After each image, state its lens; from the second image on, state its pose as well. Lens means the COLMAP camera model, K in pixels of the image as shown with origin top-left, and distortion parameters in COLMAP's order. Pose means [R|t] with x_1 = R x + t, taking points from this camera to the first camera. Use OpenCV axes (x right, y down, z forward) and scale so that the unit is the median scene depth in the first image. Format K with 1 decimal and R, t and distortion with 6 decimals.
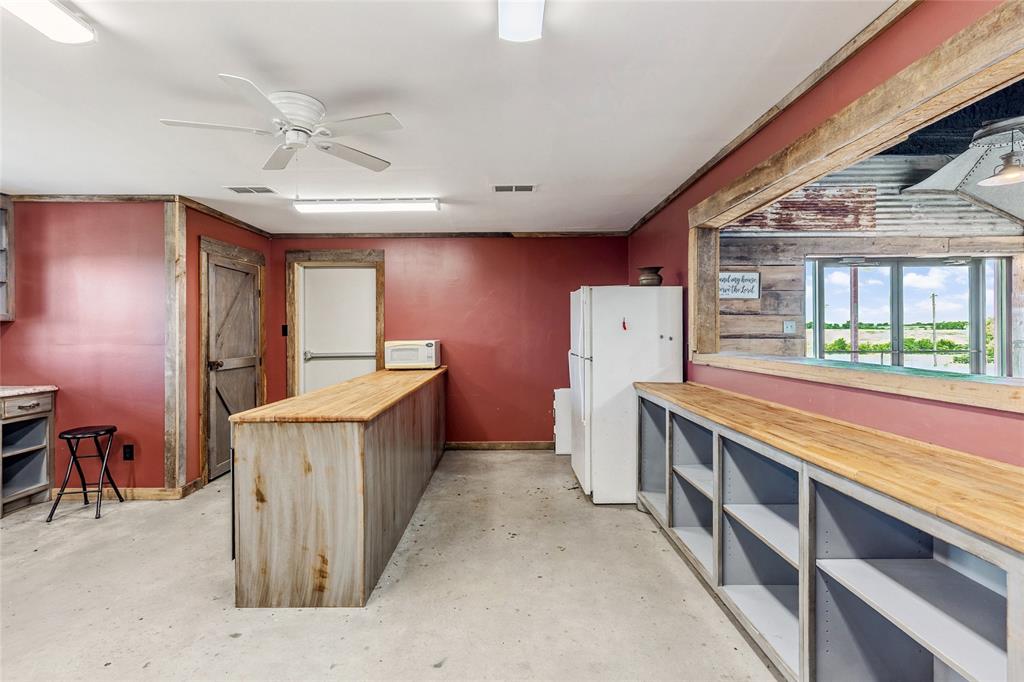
lens RADIAL K [[468.5, 0, 506.1], [0, 468.5, 333.6], [0, 0, 1]] dist [0.000669, 0.000004]
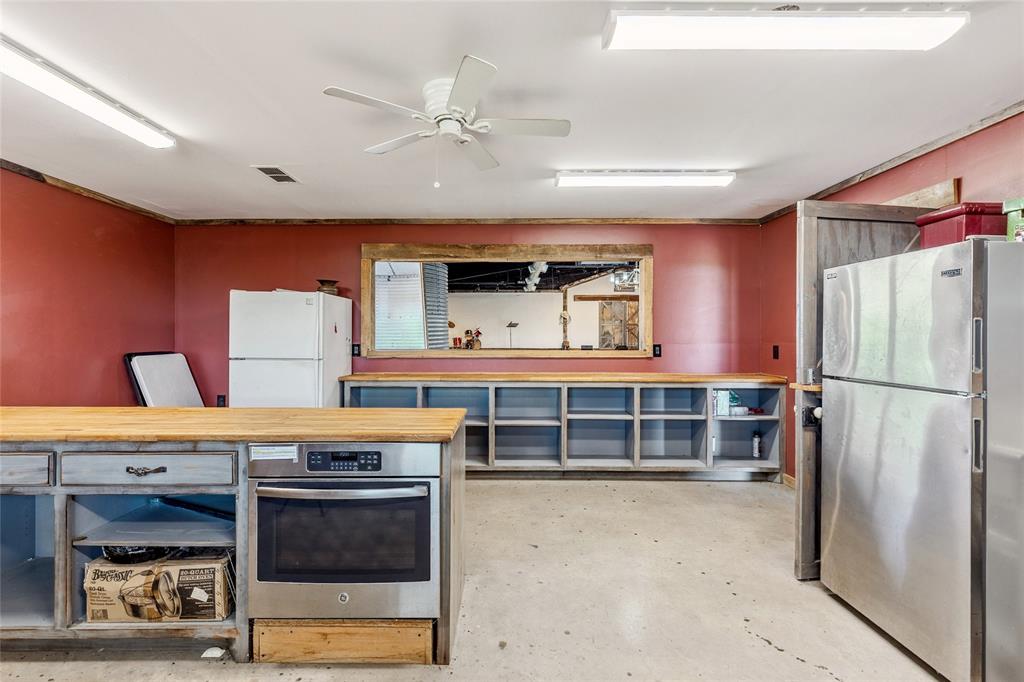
lens RADIAL K [[468.5, 0, 507.7], [0, 468.5, 338.5], [0, 0, 1]] dist [0.000669, 0.000004]
pose [[-0.006215, -0.001223, 0.999980, -1.234292], [0.003388, 0.999993, 0.001244, 0.005333], [-0.999975, 0.003396, -0.006211, 0.791415]]
